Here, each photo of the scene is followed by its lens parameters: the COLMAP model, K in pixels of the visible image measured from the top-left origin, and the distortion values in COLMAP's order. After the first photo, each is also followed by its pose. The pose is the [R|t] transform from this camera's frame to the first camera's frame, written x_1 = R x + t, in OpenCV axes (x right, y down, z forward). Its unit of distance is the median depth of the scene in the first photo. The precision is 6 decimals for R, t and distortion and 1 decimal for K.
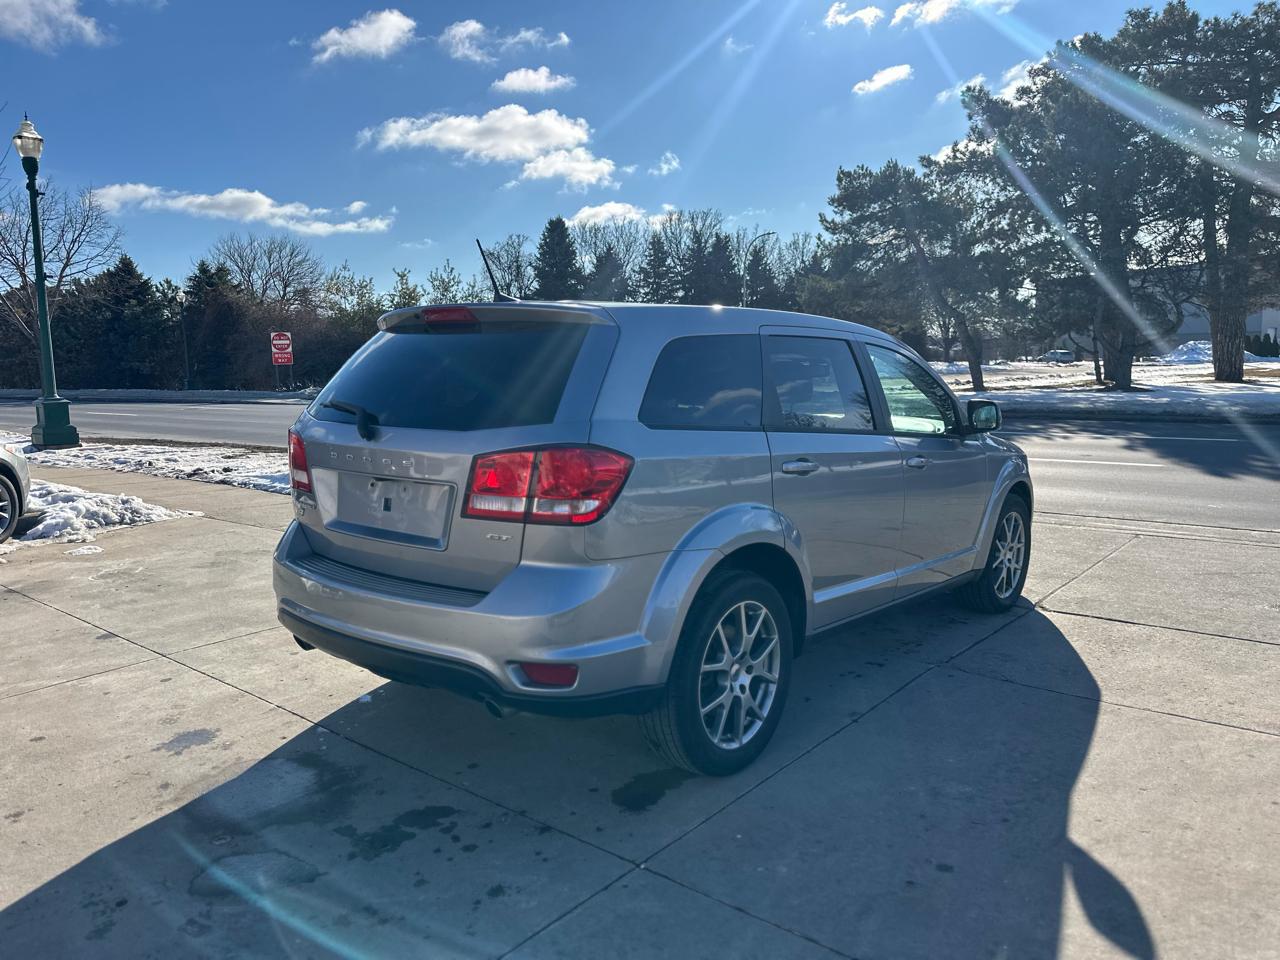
lens RADIAL K [[884.8, 0, 601.1], [0, 884.8, 526.9], [0, 0, 1]] dist [0.053835, -0.057976]
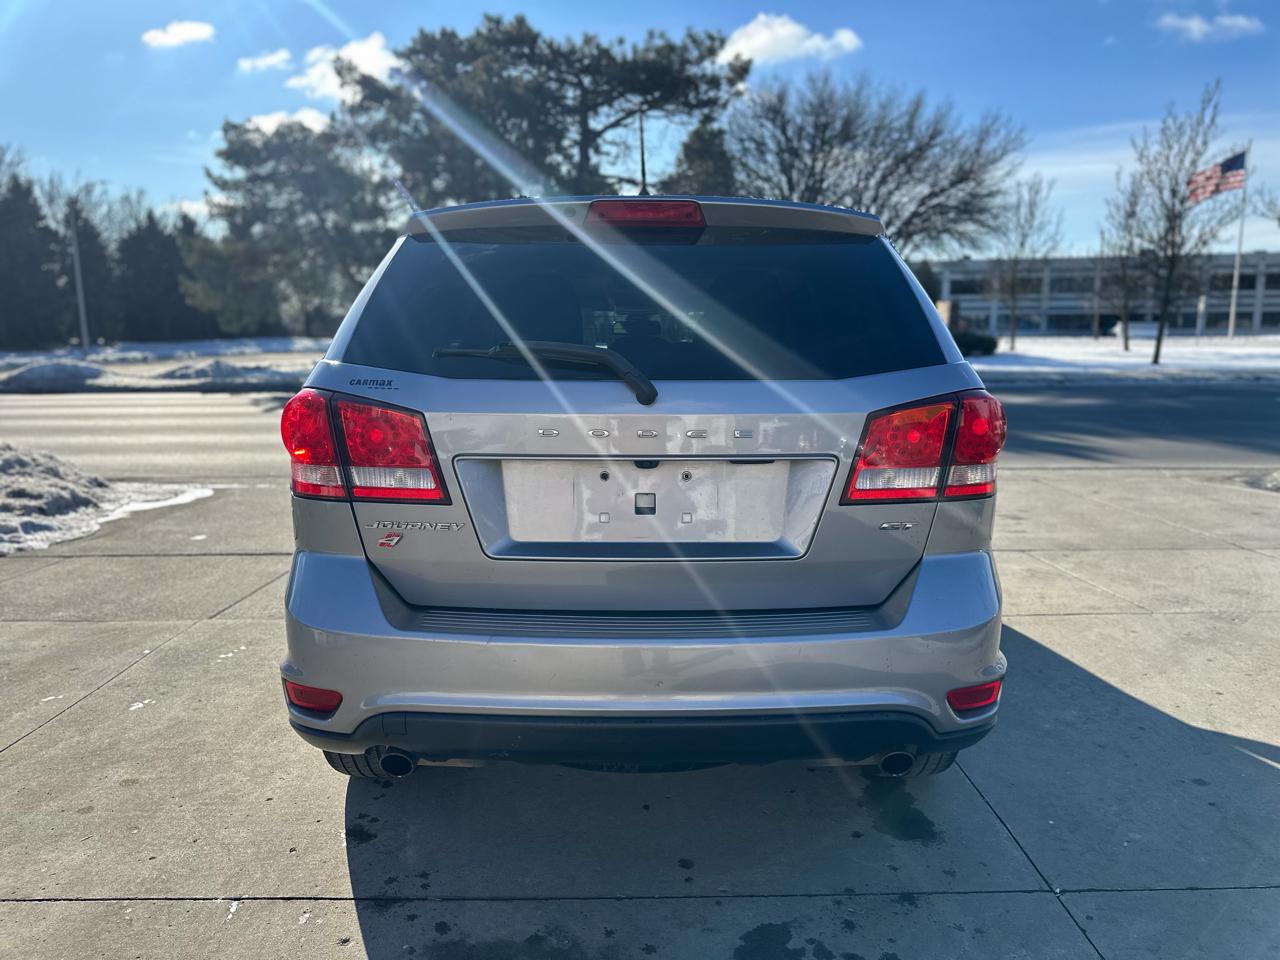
lens RADIAL K [[942.2, 0, 574.2], [0, 942.2, 499.0], [0, 0, 1]] dist [0.002928, 0.001326]
pose [[0.759993, -0.101427, 0.641968, -0.117072], [0.112591, 0.993360, 0.023653, -0.008180], [-0.640105, 0.054304, 0.766366, 0.082767]]
